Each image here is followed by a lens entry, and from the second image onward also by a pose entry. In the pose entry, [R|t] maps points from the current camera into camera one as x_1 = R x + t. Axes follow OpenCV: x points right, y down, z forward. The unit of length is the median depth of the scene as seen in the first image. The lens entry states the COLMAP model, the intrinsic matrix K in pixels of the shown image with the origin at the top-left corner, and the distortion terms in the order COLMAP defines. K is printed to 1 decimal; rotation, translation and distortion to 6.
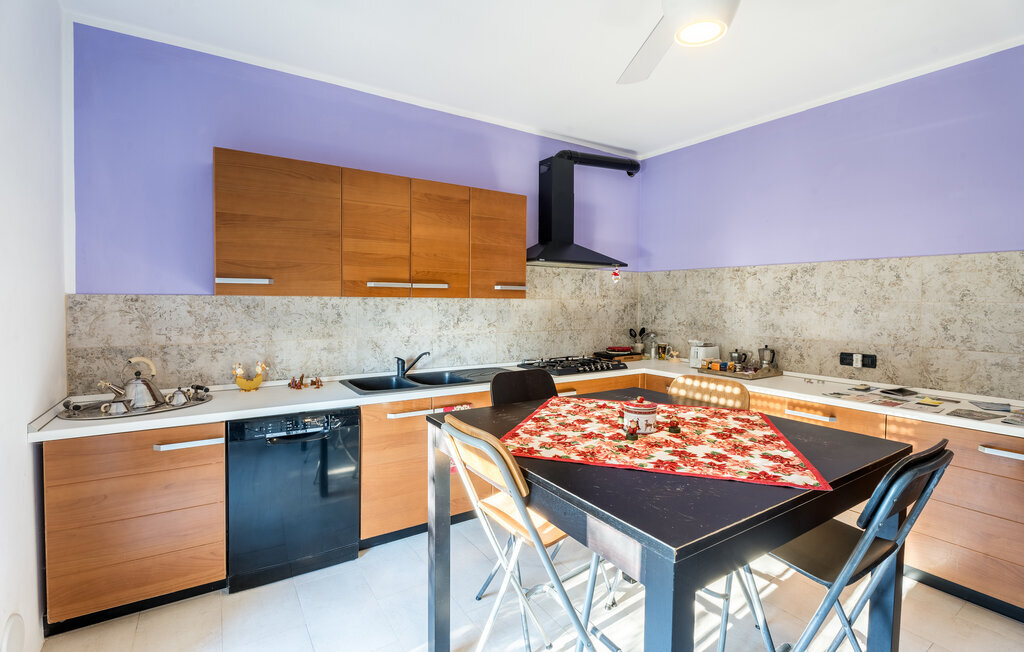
lens RADIAL K [[467.6, 0, 512.0], [0, 467.6, 326.0], [0, 0, 1]] dist [-0.000291, 0.000008]
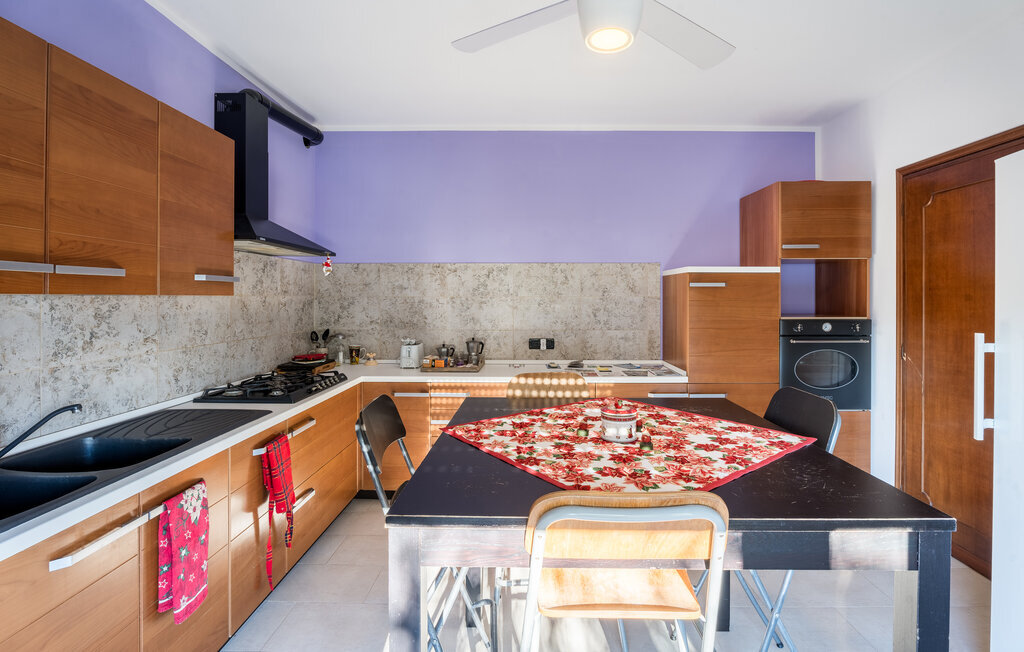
lens RADIAL K [[473.5, 0, 515.0], [0, 473.5, 307.3], [0, 0, 1]] dist [-0.017163, -0.000092]
pose [[0.570703, -0.025209, 0.820769, -0.283874], [0.050117, 0.998735, -0.004172, -0.019166], [-0.819626, 0.043516, 0.571244, 0.296109]]
